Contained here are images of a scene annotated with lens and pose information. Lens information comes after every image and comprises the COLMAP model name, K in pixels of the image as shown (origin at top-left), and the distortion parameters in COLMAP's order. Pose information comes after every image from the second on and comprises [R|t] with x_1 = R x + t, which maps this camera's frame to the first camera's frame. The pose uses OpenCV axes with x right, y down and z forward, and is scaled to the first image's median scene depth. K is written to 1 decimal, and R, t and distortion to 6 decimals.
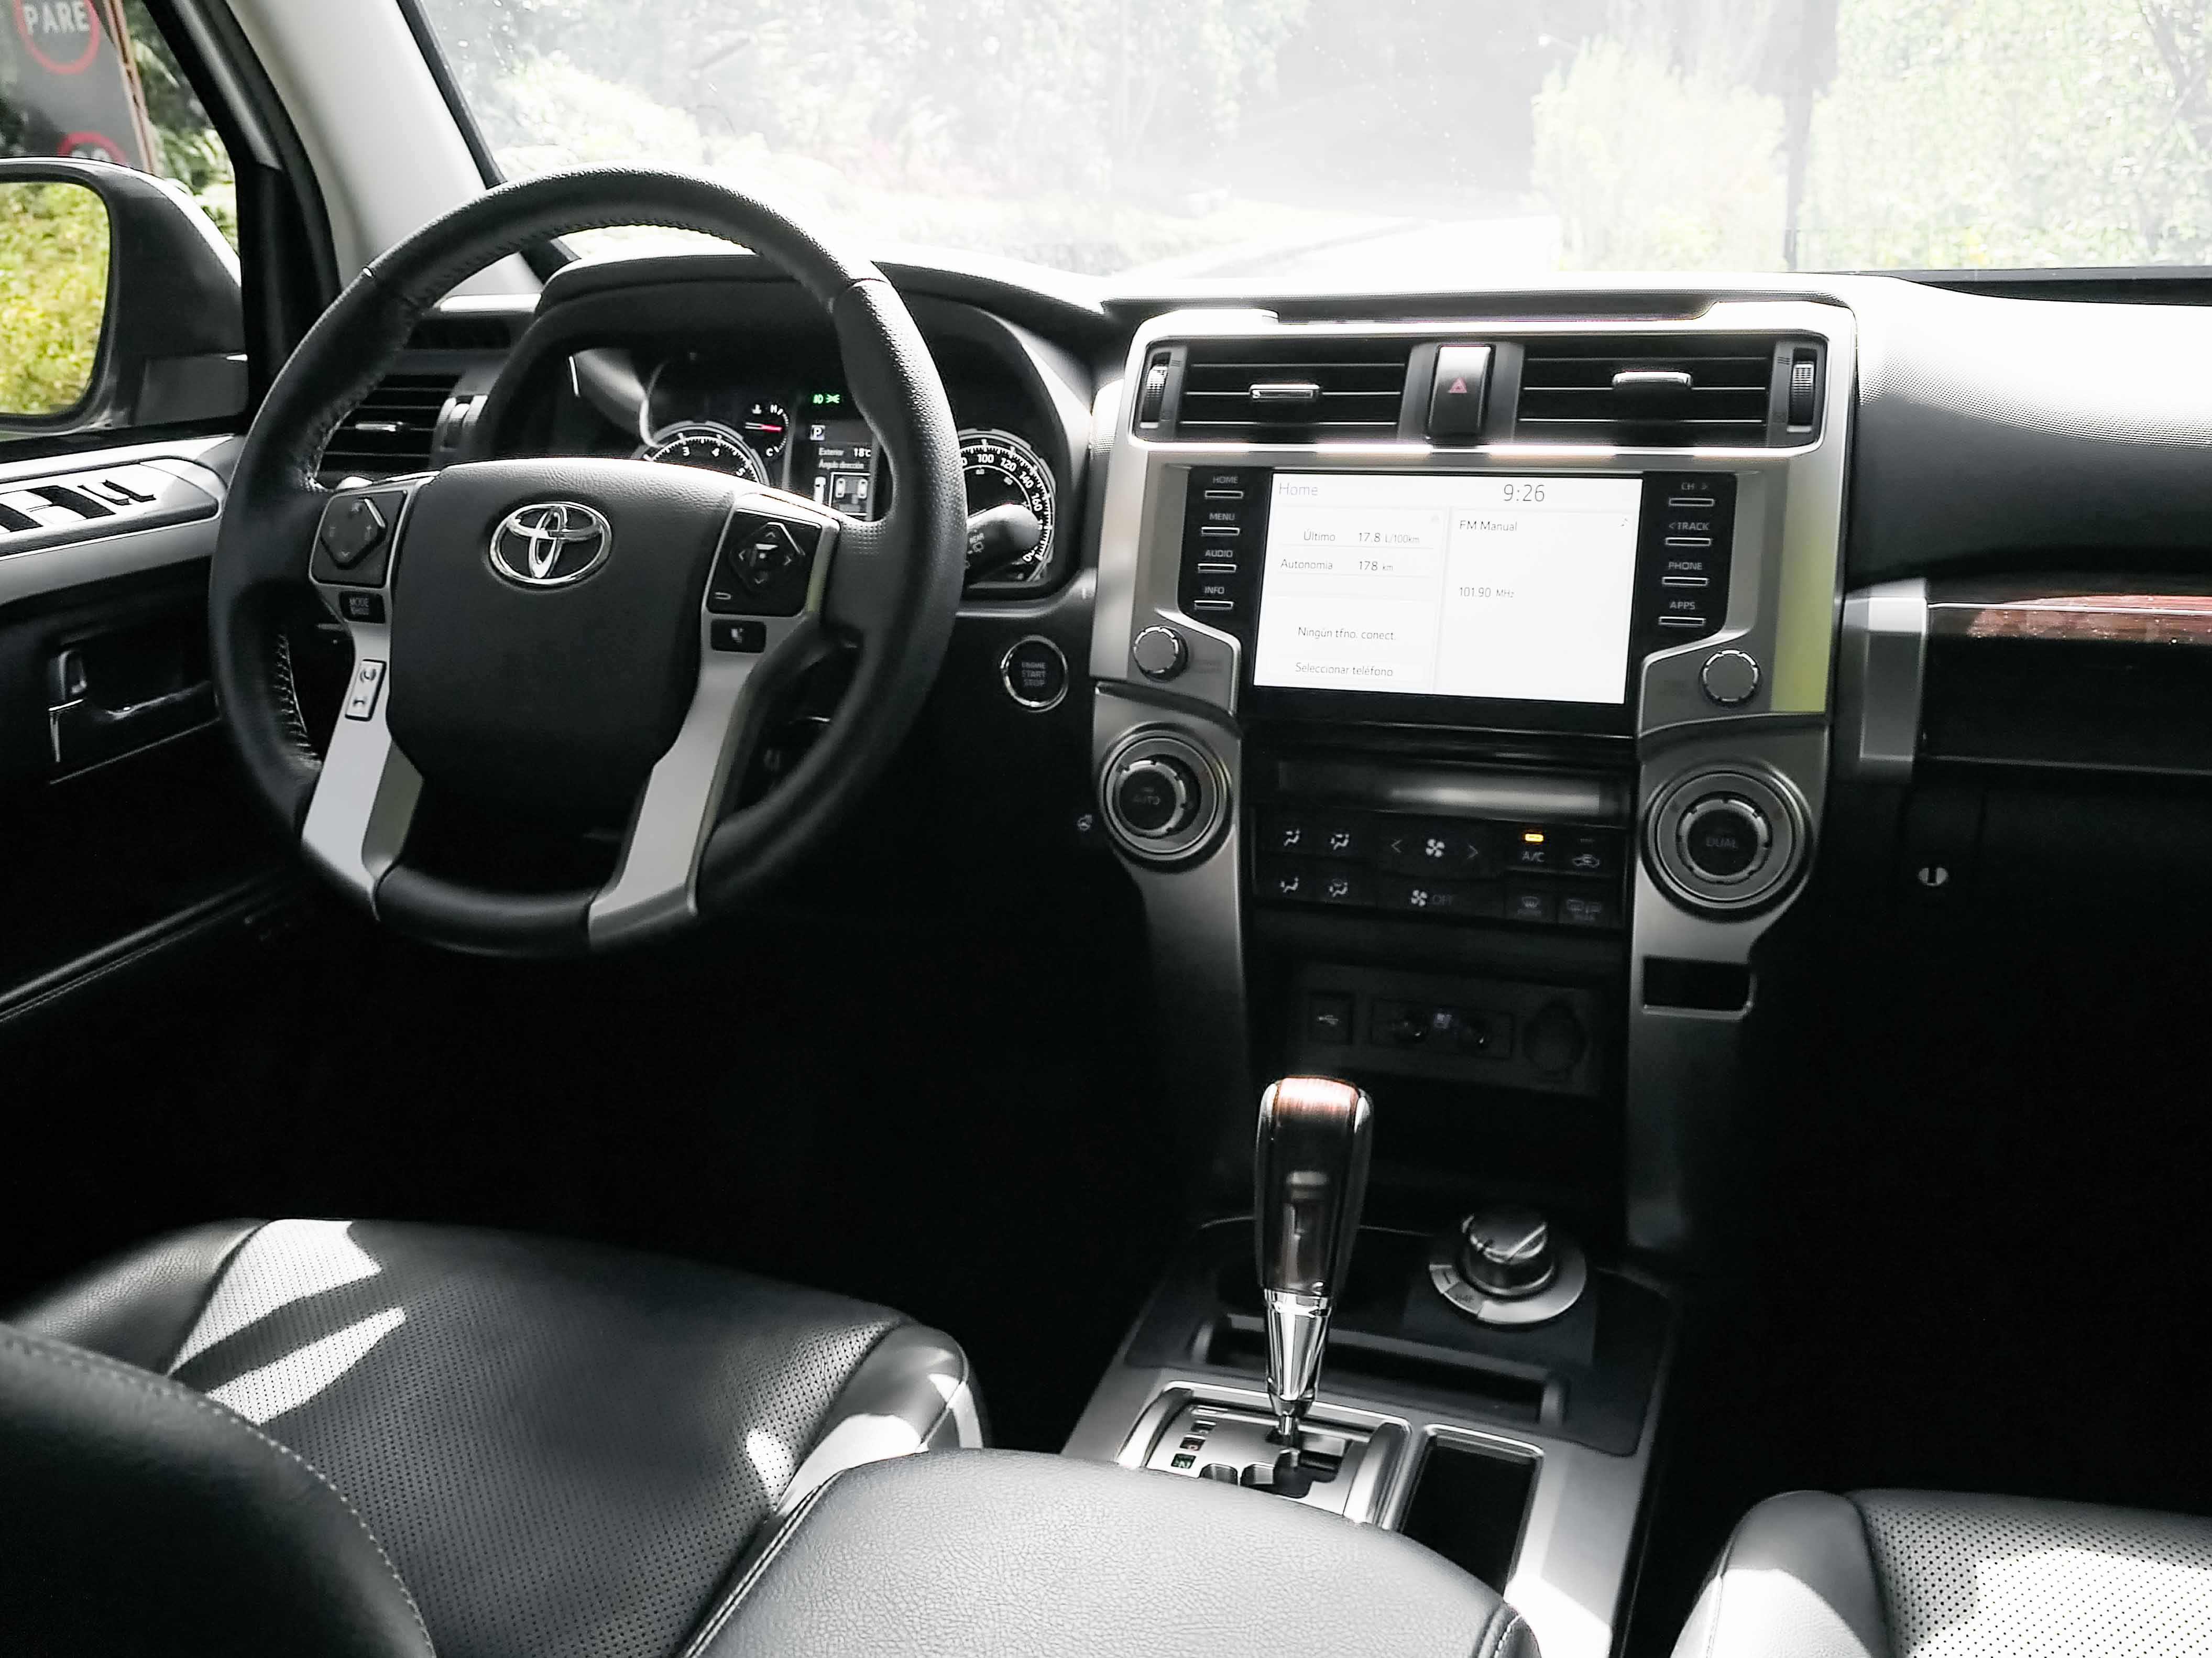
lens RADIAL K [[1669.5, 0, 1141.7], [0, 1669.5, 795.2], [0, 0, 1]] dist [0.097347, -0.121677]
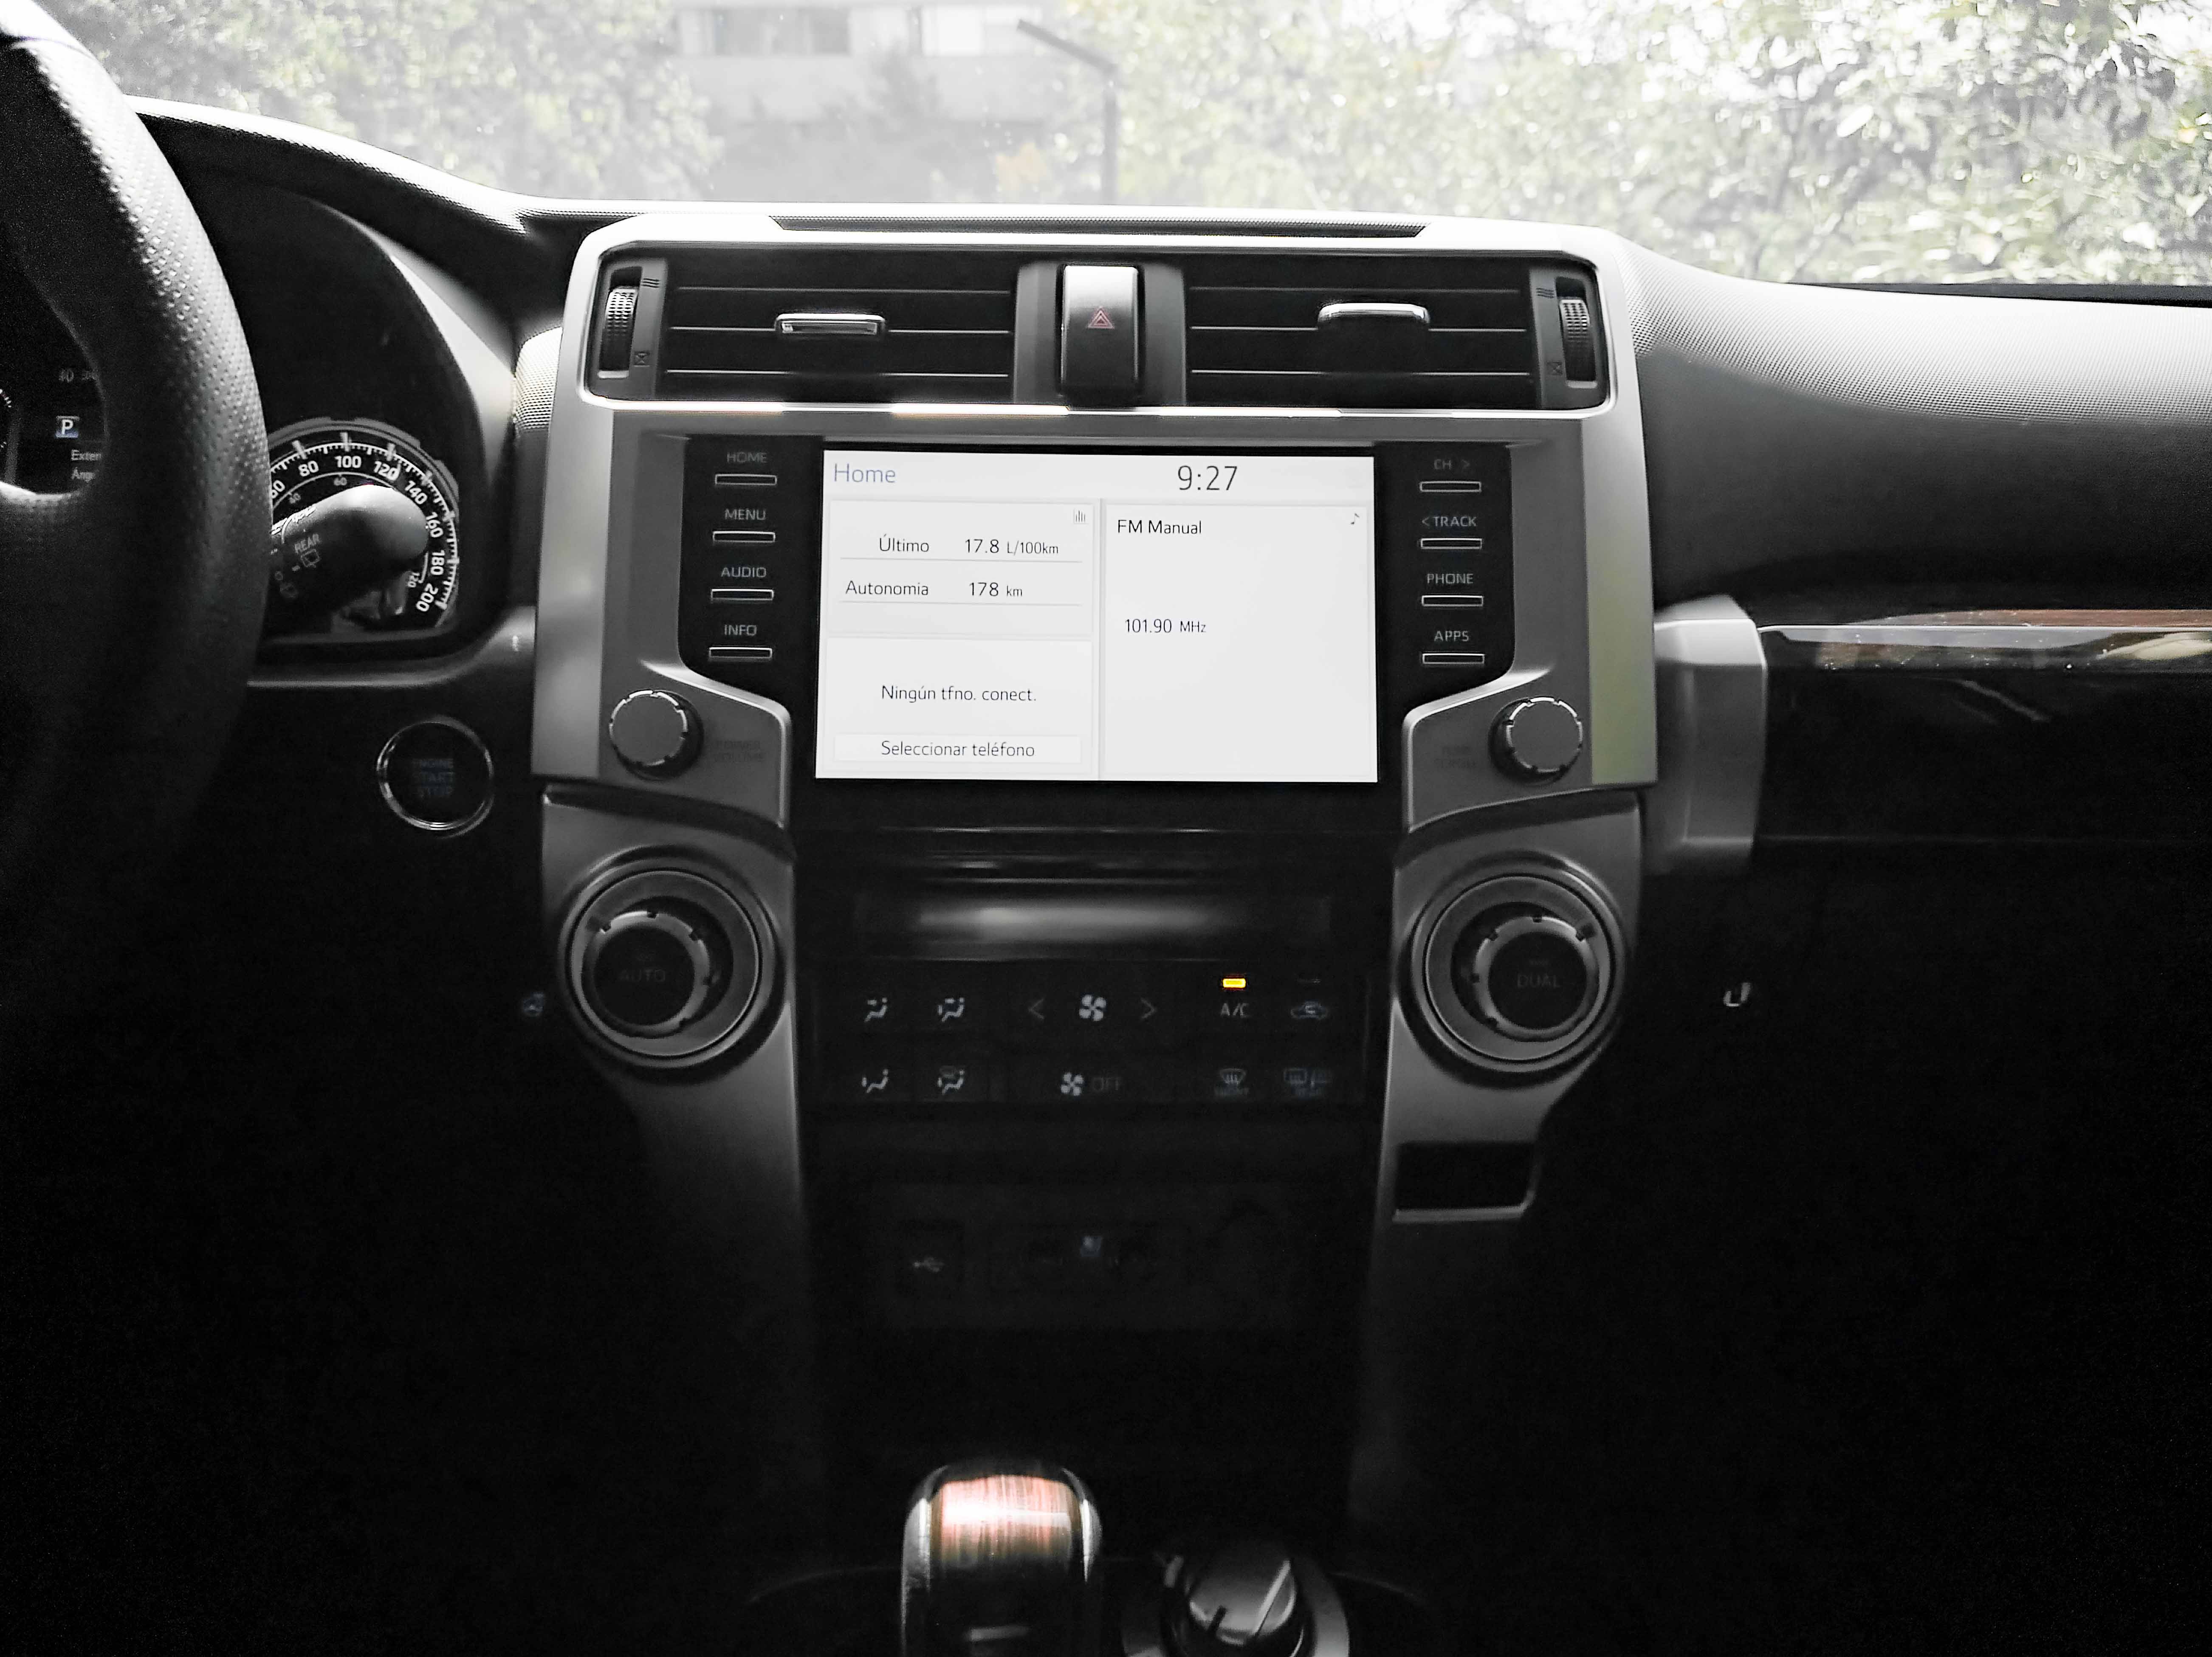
lens RADIAL K [[1669.2, 0, 1141.7], [0, 1669.2, 794.7], [0, 0, 1]] dist [0.097347, -0.121677]
pose [[0.949859, -0.046814, 0.309156, -0.010902], [0.064272, 0.996847, -0.046524, -0.022493], [-0.306003, 0.064062, 0.949873, 0.361769]]
